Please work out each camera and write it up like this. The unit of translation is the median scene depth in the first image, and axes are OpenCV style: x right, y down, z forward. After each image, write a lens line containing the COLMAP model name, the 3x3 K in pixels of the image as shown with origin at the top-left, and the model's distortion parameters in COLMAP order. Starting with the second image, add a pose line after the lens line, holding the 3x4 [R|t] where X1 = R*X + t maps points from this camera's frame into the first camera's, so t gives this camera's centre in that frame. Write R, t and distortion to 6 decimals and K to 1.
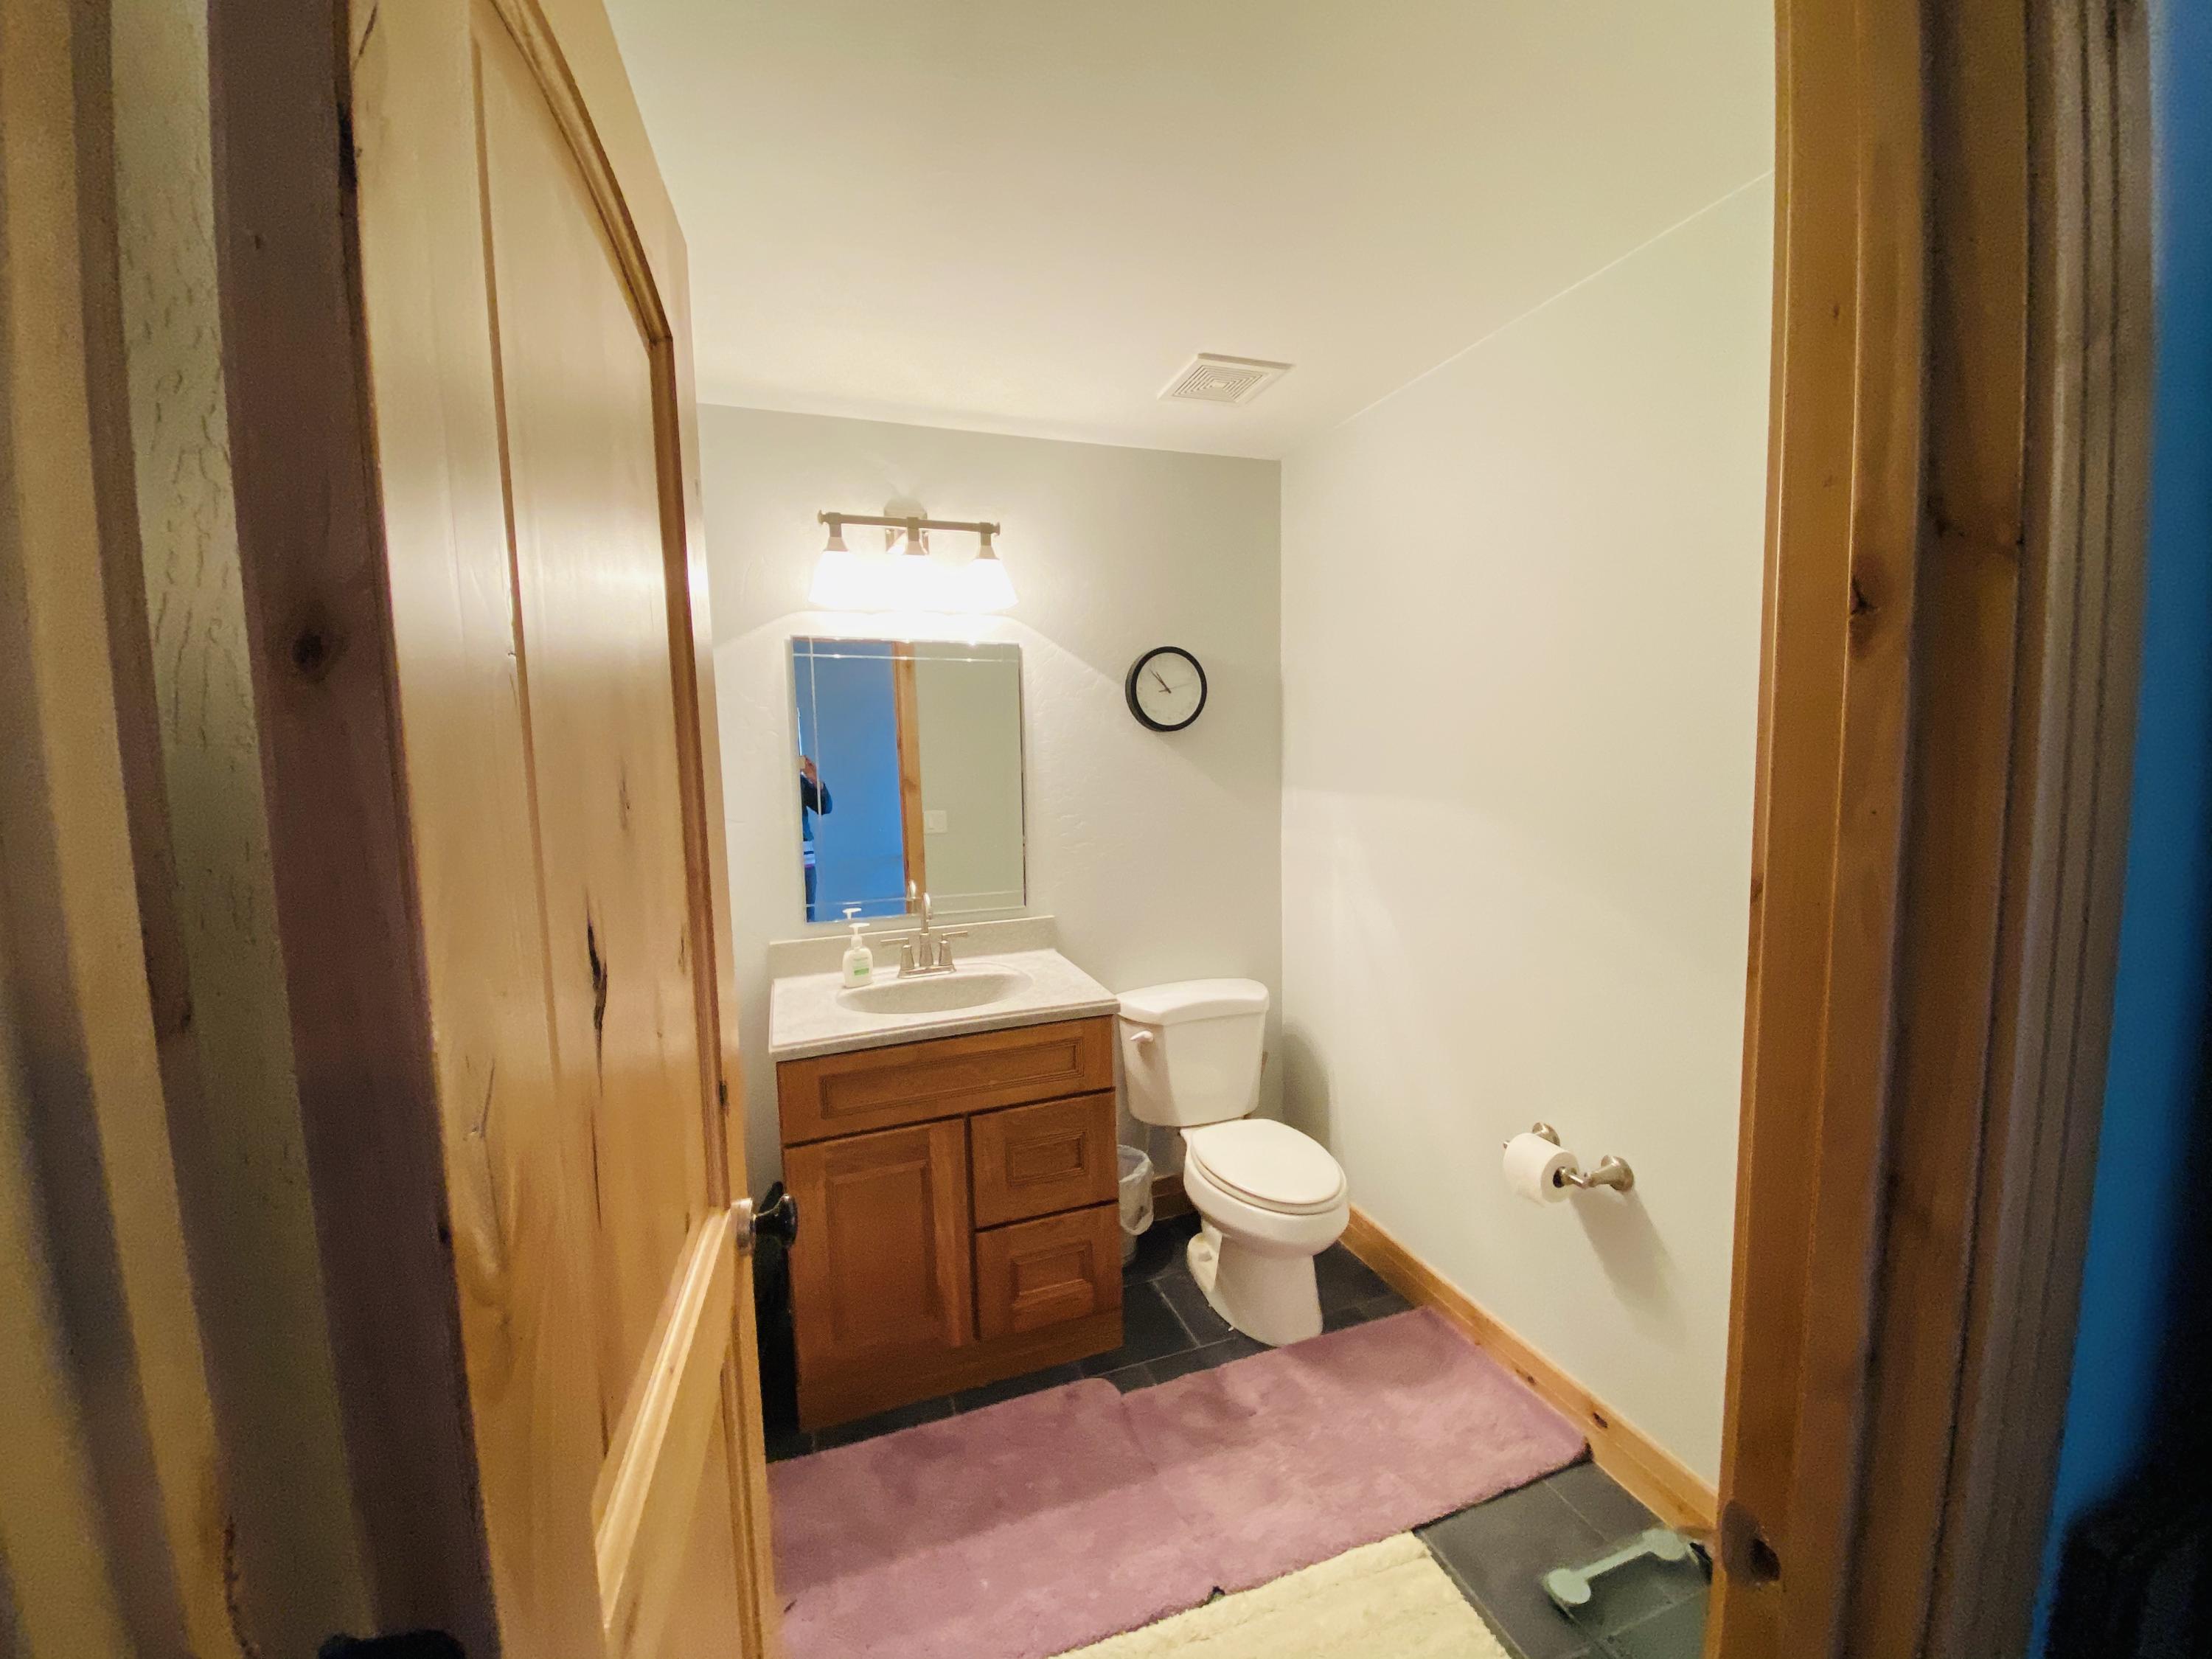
lens RADIAL K [[901.2, 0, 1106.0], [0, 901.2, 829.5], [0, 0, 1]] dist [0.020234, -0.017369]
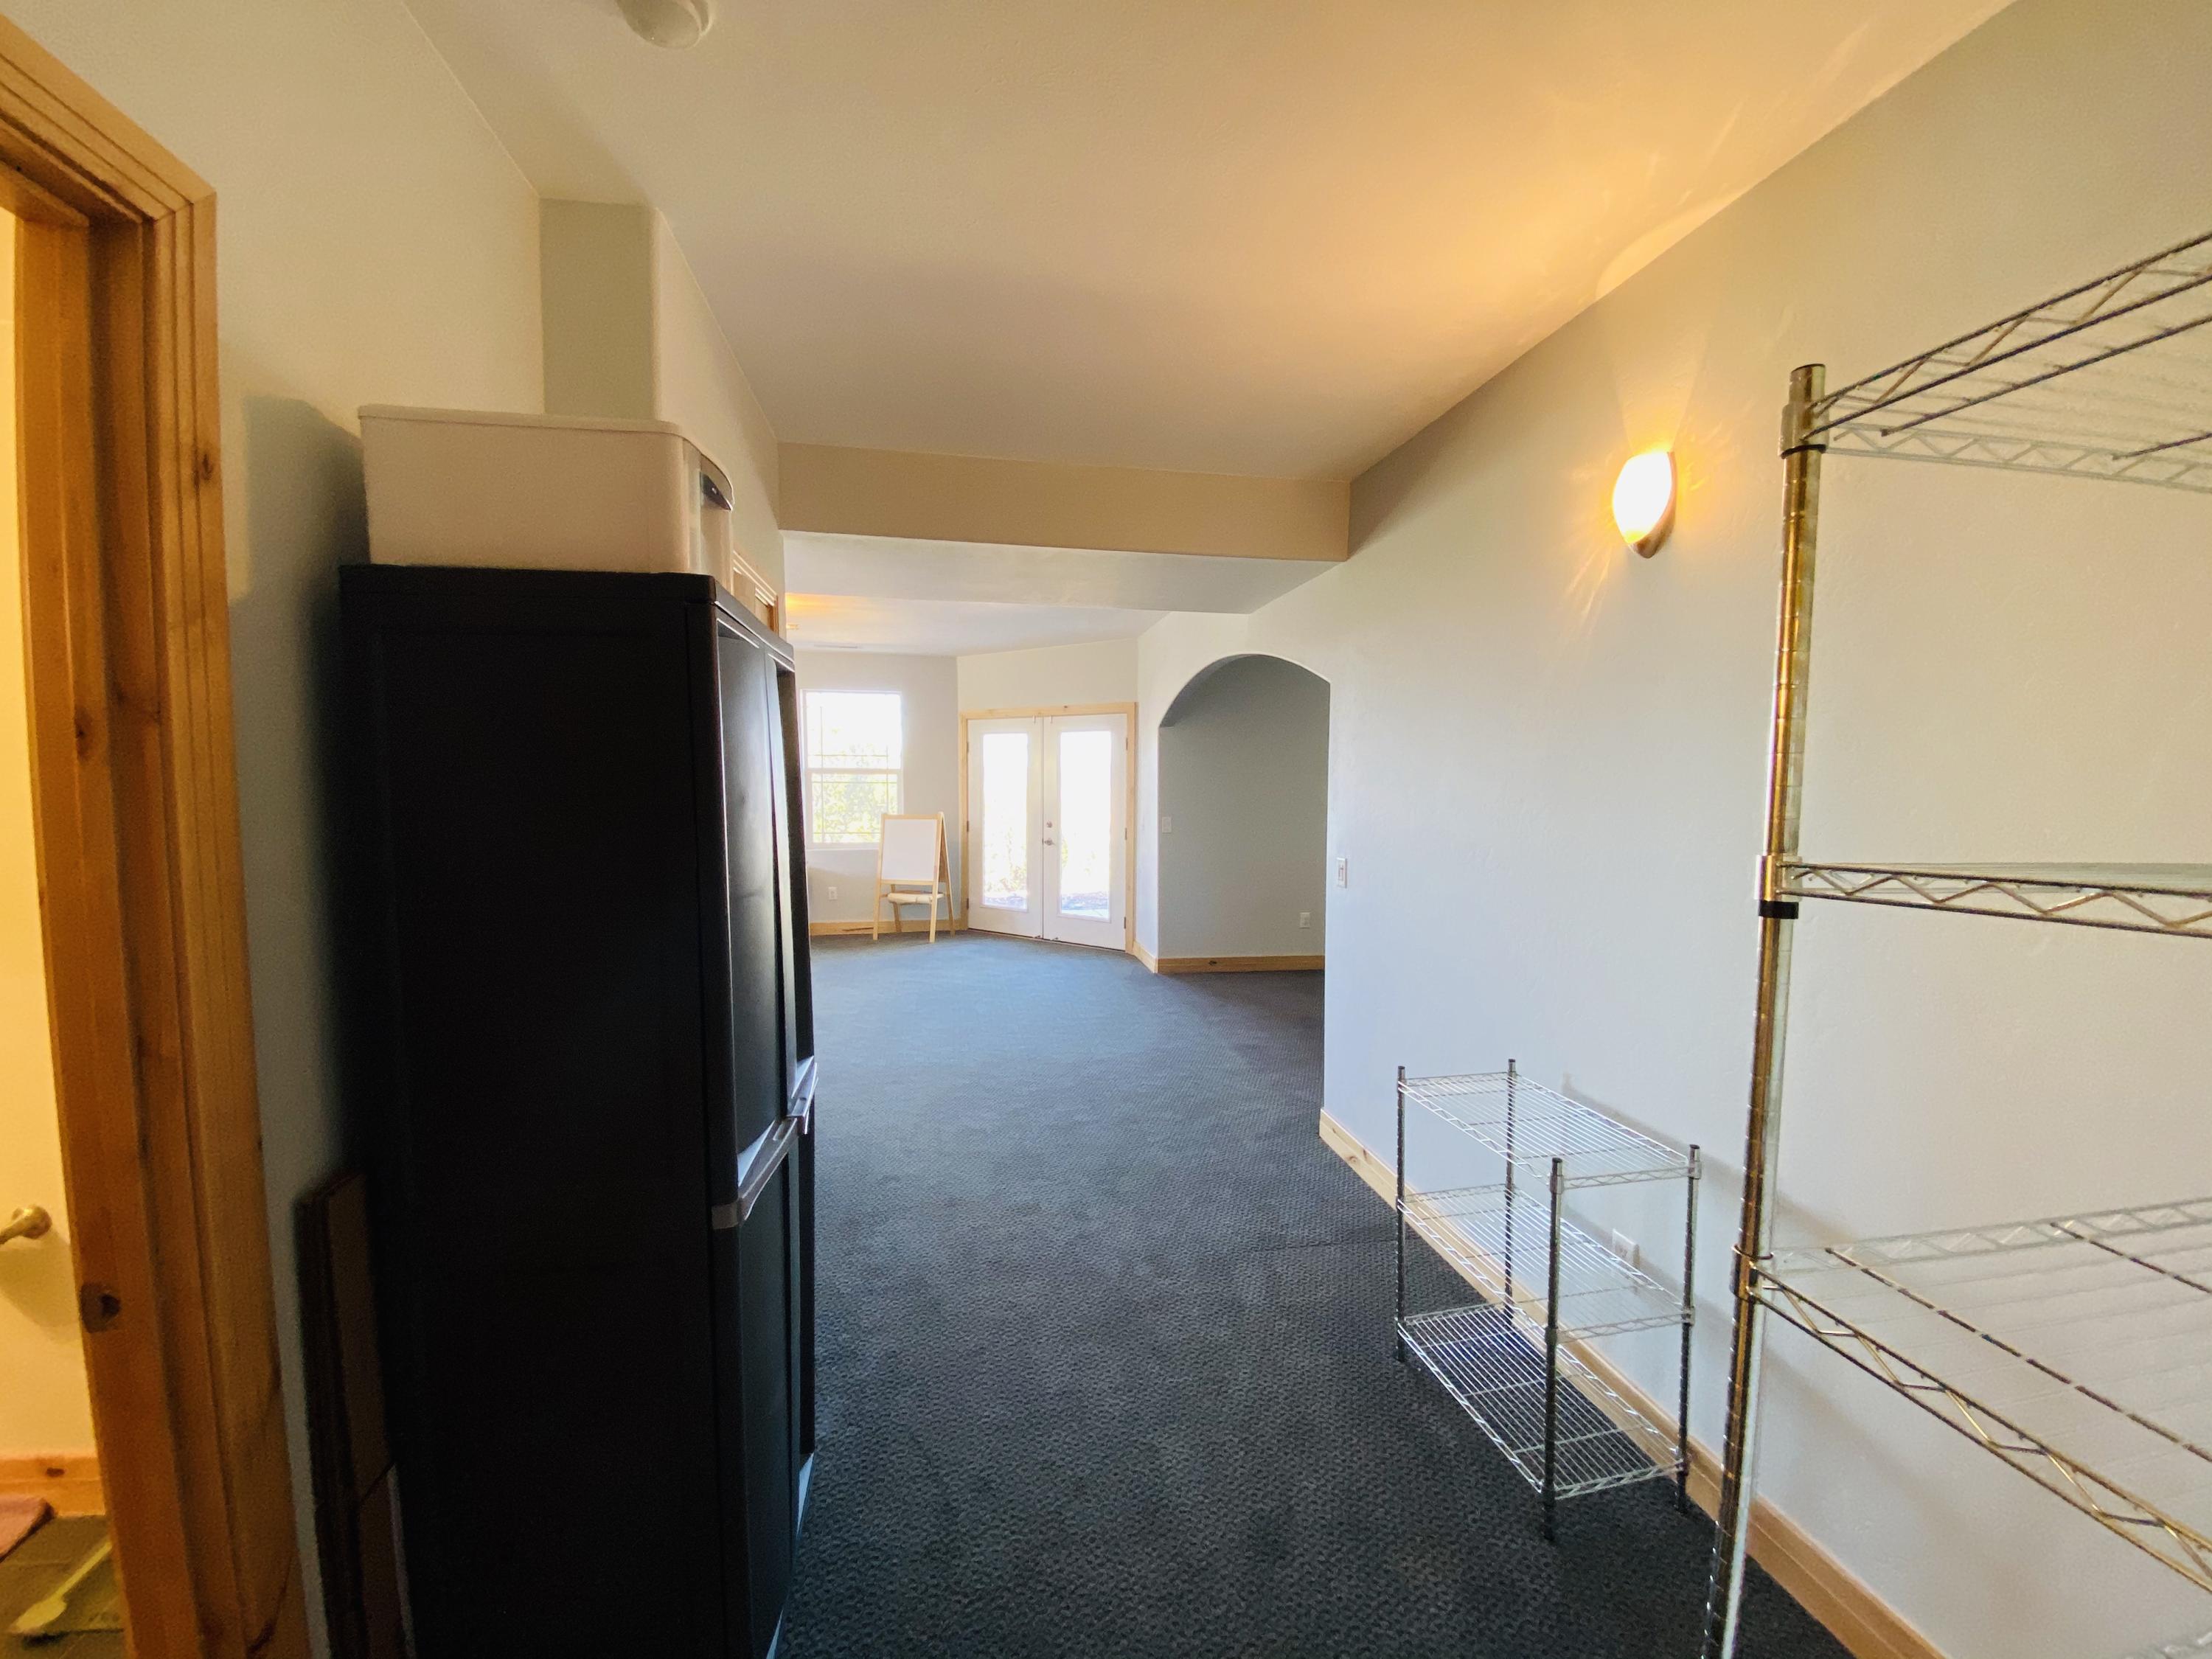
lens RADIAL K [[901.2, 0, 1106.0], [0, 901.2, 829.5], [0, 0, 1]] dist [0.020234, -0.017369]
pose [[0.187825, -0.040496, 0.981367, -0.565059], [0.083408, 0.996198, 0.025144, 0.072816], [-0.978655, 0.077131, 0.190489, -1.353414]]
